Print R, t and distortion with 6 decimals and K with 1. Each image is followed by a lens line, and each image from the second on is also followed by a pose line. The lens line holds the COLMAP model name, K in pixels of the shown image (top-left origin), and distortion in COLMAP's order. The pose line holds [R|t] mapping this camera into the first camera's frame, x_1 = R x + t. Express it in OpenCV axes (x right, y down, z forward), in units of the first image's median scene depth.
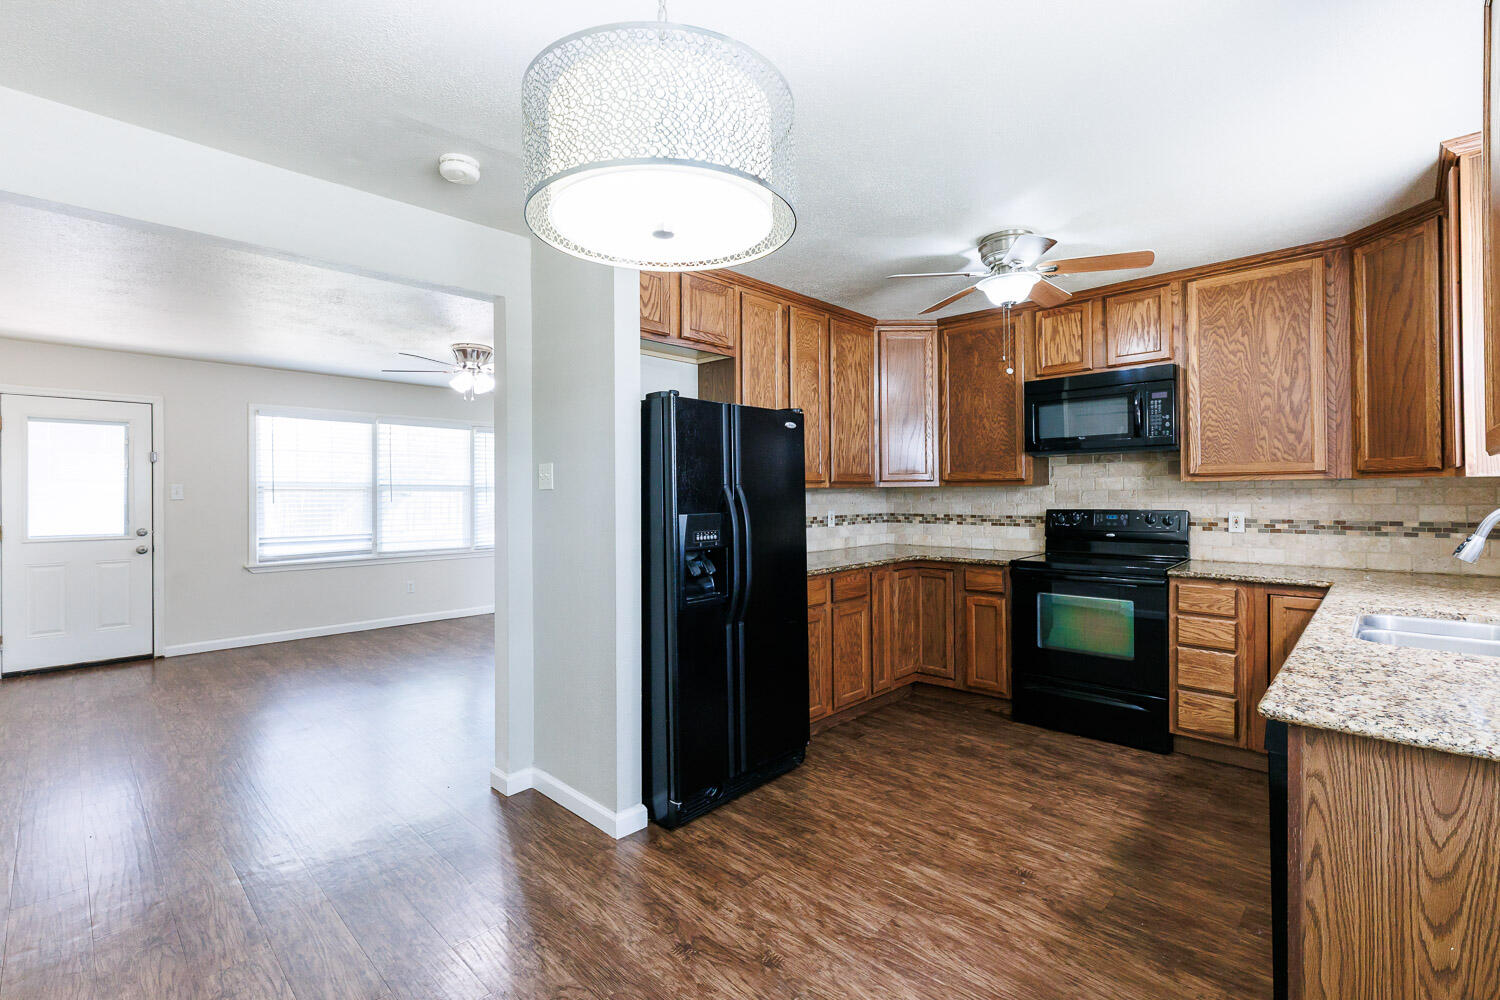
lens RADIAL K [[666.2, 0, 753.9], [0, 666.2, 494.1], [0, 0, 1]] dist [0.000873, 0.000261]
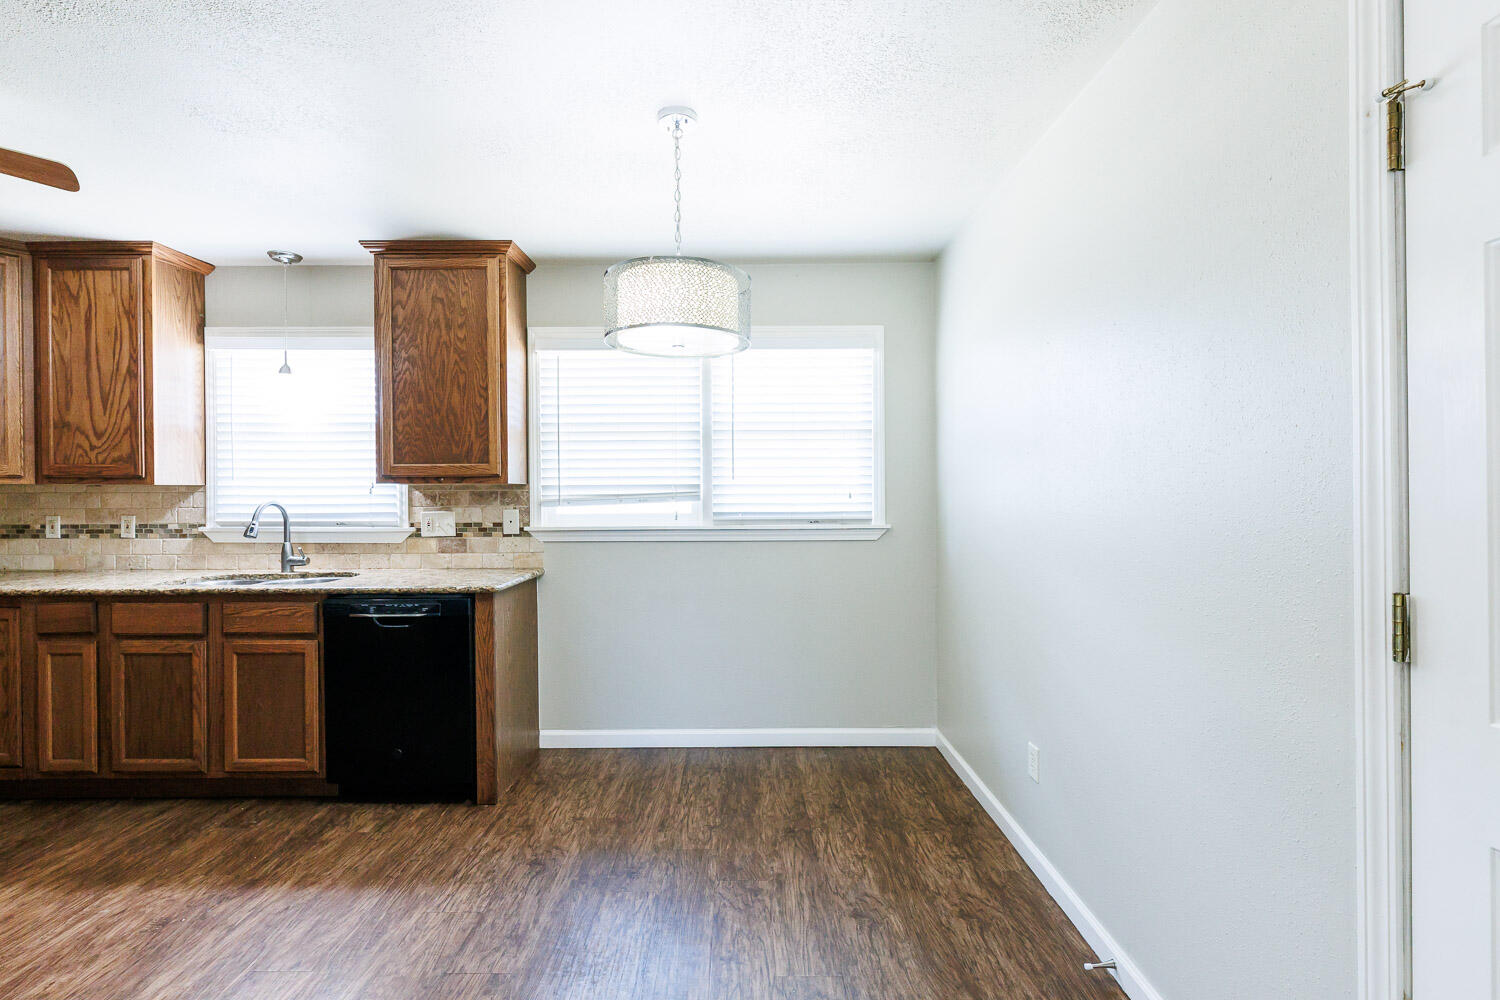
lens RADIAL K [[664.4, 0, 736.4], [0, 664.4, 496.9], [0, 0, 1]] dist [0.001256, -0.000065]
pose [[-0.687928, 0.006245, 0.725753, -0.487298], [0.010196, 0.999947, 0.001061, 0.006175], [-0.725708, 0.008130, -0.687955, 0.666878]]
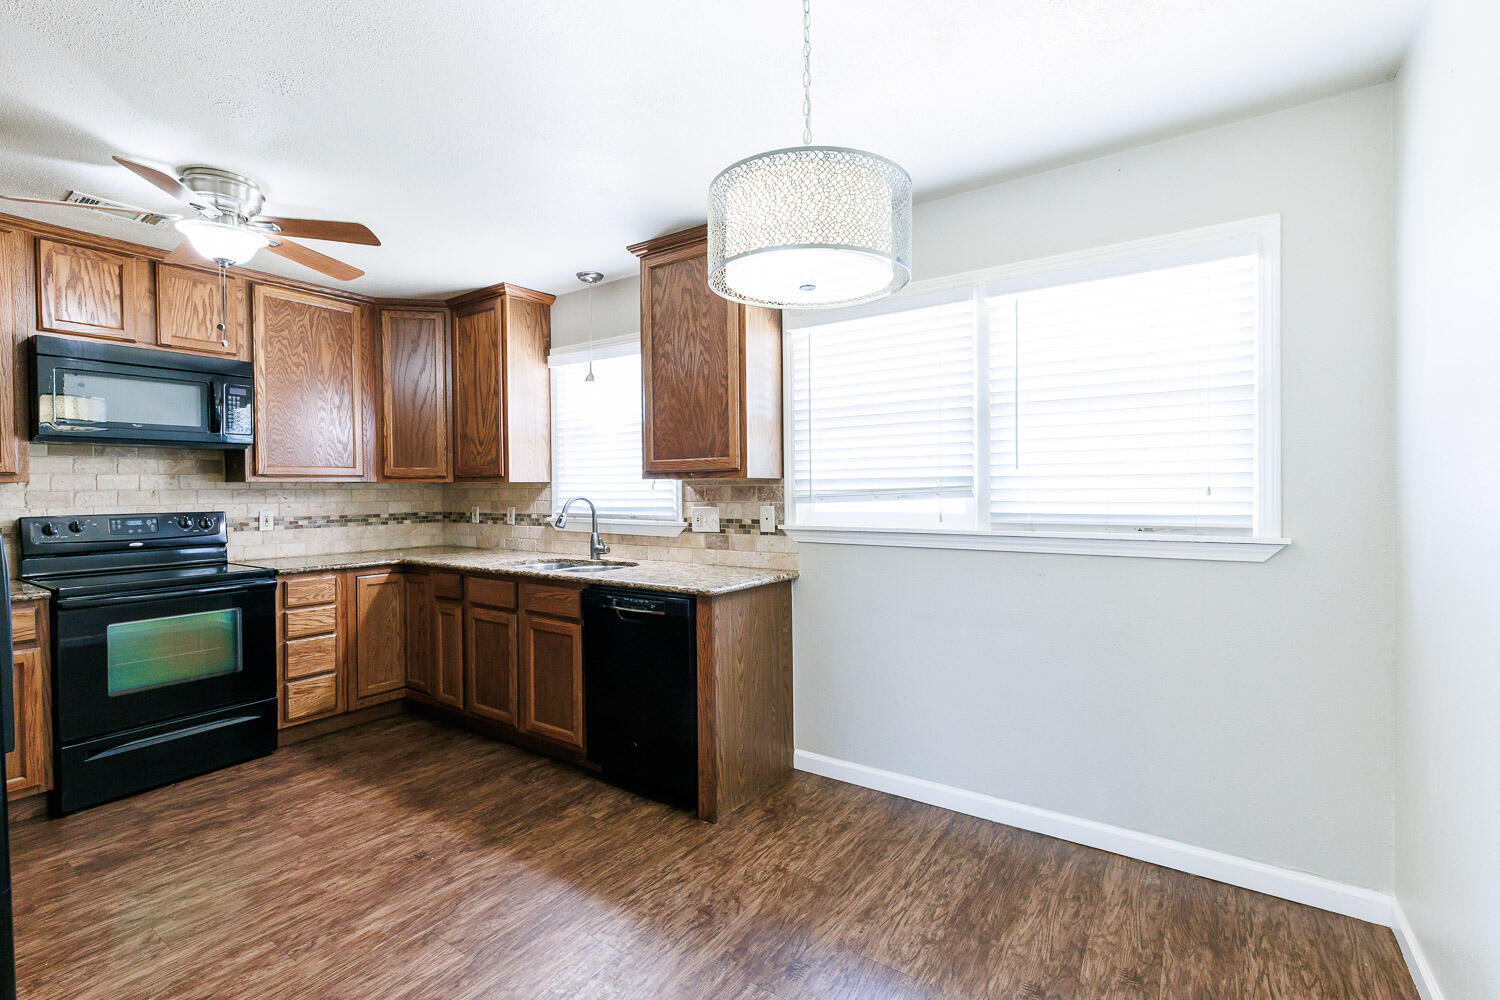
lens RADIAL K [[662.8, 0, 747.3], [0, 662.8, 497.0], [0, 0, 1]] dist [-0.000657, 0.000355]
pose [[-0.161597, -0.003219, 0.986852, -0.442723], [0.009252, 0.999946, 0.004777, 0.005768], [-0.986813, 0.009903, -0.161559, 0.416920]]
